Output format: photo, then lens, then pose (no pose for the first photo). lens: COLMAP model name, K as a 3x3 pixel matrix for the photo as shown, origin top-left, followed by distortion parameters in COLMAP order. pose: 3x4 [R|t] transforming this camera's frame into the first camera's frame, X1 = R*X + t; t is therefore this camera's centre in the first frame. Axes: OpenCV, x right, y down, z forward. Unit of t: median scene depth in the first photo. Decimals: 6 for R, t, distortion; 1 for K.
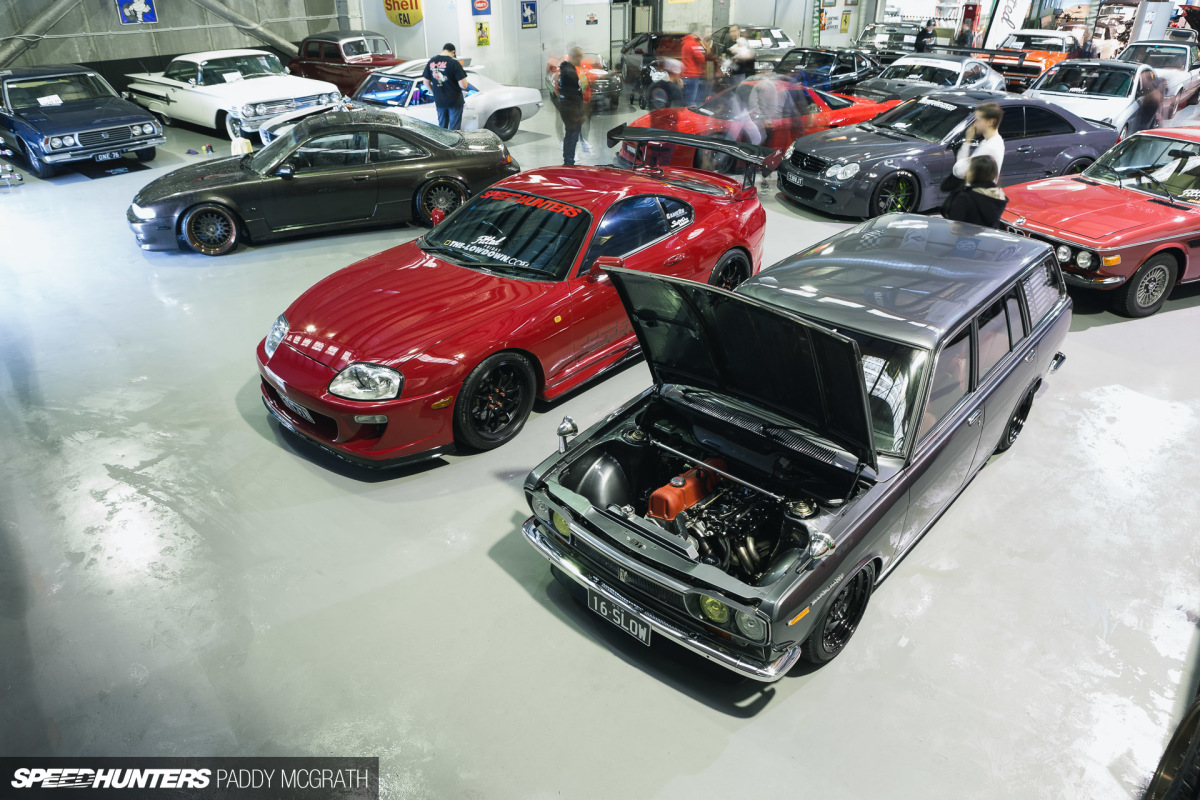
lens RADIAL K [[820.9, 0, 598.4], [0, 820.9, 403.7], [0, 0, 1]] dist [-0.096972, 0.058377]
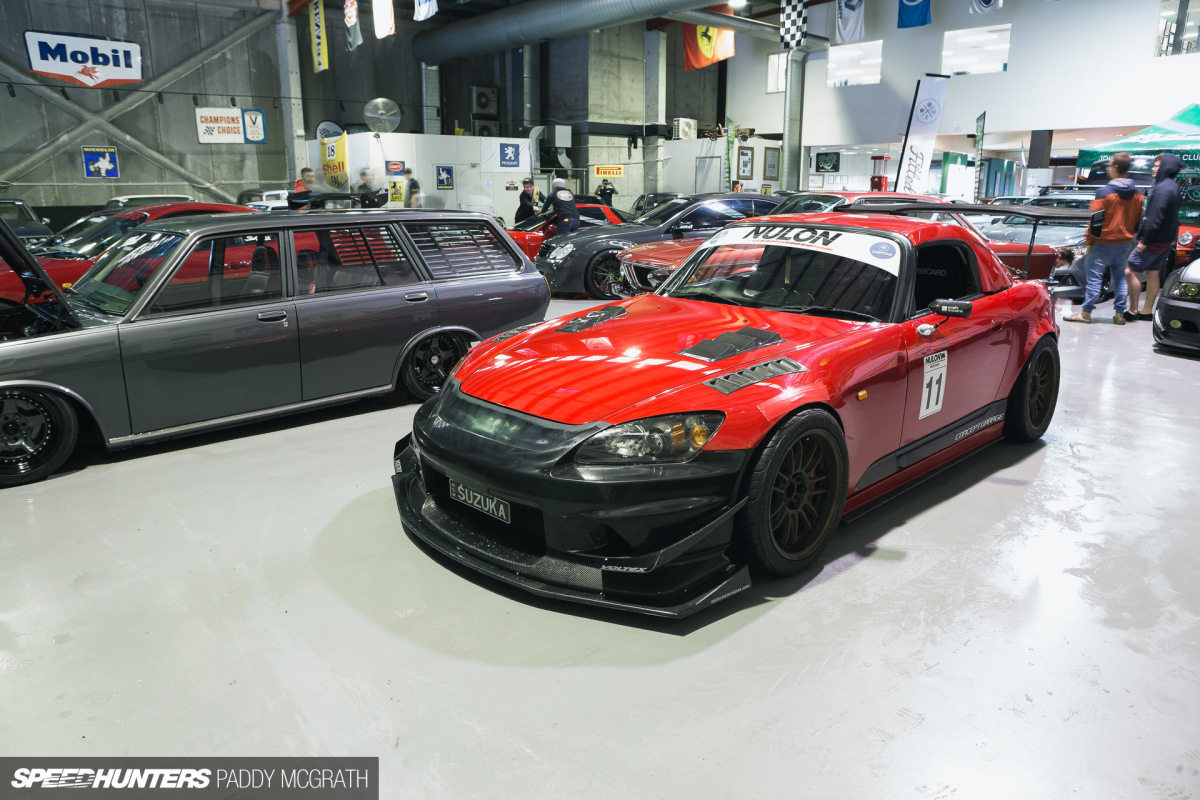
lens RADIAL K [[820.9, 0, 596.8], [0, 820.9, 399.4], [0, 0, 1]] dist [-0.096972, 0.058377]
pose [[0.996827, 0.023623, -0.076009, 0.229955], [-0.041791, 0.968063, -0.247201, 0.088836], [0.067742, 0.249593, 0.965978, 0.001454]]
